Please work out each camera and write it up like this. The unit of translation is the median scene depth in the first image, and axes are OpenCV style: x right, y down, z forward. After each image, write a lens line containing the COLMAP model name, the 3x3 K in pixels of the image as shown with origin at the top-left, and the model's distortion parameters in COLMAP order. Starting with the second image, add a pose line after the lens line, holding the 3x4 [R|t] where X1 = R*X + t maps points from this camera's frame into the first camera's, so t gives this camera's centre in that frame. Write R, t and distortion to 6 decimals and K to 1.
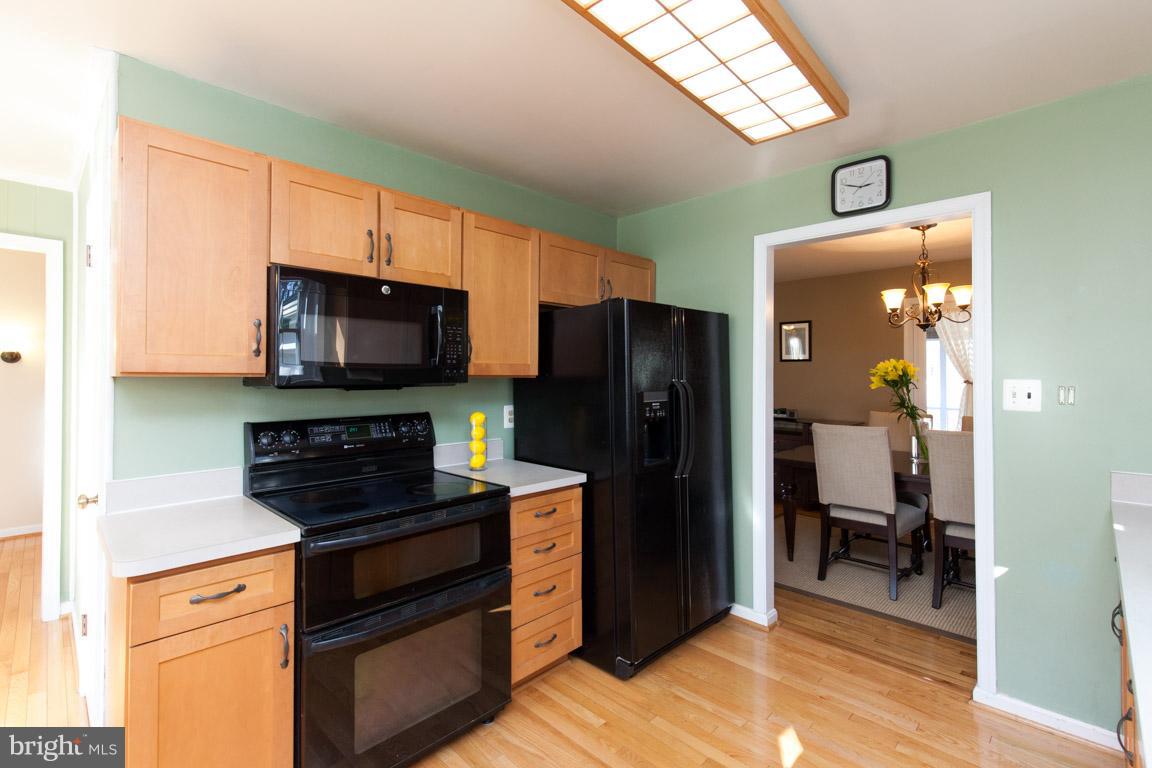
lens RADIAL K [[523.0, 0, 579.9], [0, 523.0, 370.4], [0, 0, 1]] dist [0.005384, 0.000079]
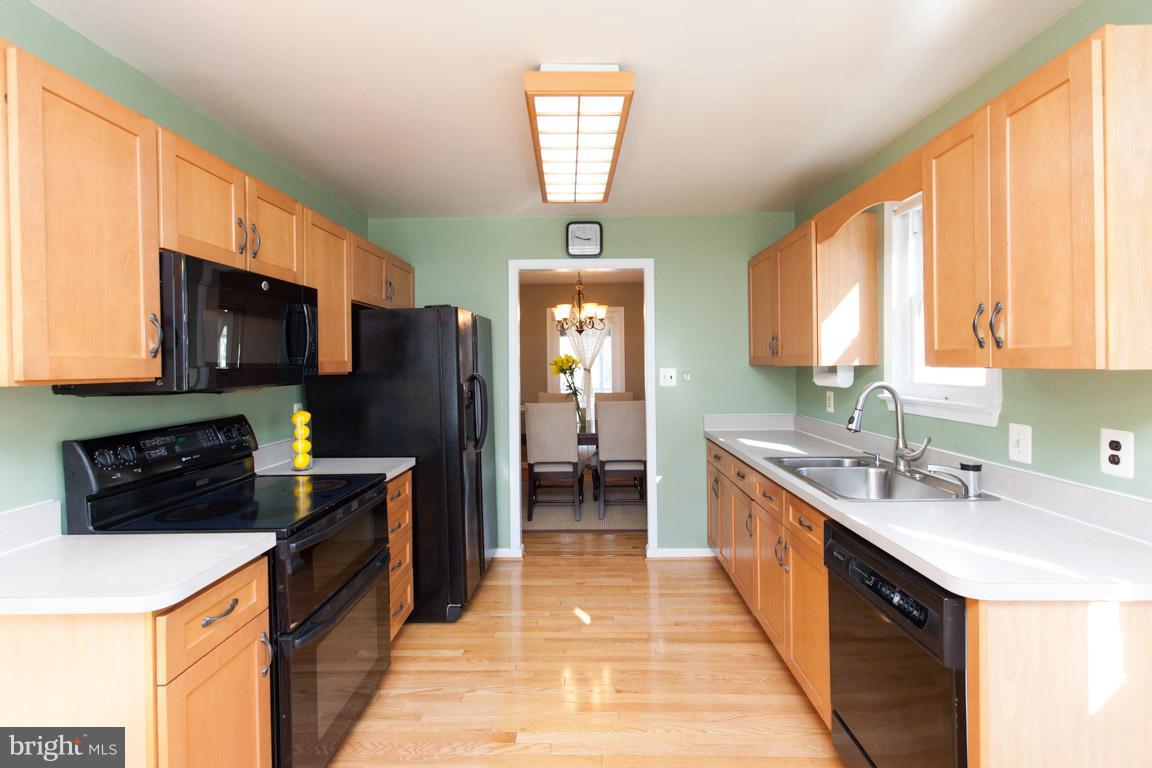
lens RADIAL K [[523.0, 0, 579.9], [0, 523.0, 370.4], [0, 0, 1]] dist [0.005384, 0.000079]
pose [[0.730372, -0.020043, 0.682755, -0.530780], [0.006581, 0.999729, 0.022307, -0.015644], [-0.683018, -0.011799, 0.730306, -0.076417]]
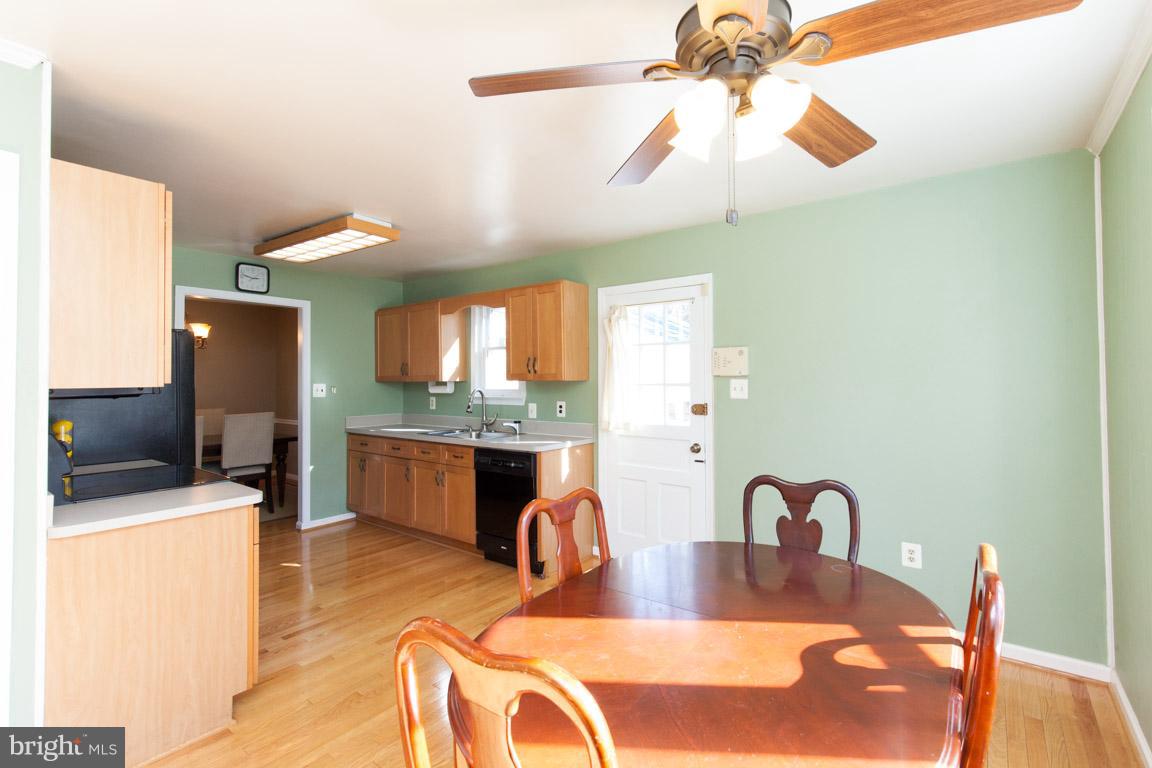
lens RADIAL K [[523.0, 0, 579.9], [0, 523.0, 370.4], [0, 0, 1]] dist [0.005384, 0.000079]
pose [[-0.109644, 0.016200, 0.993839, -1.510092], [-0.002350, 0.999860, -0.016557, -0.006151], [-0.993968, -0.004151, -0.109591, 0.083739]]
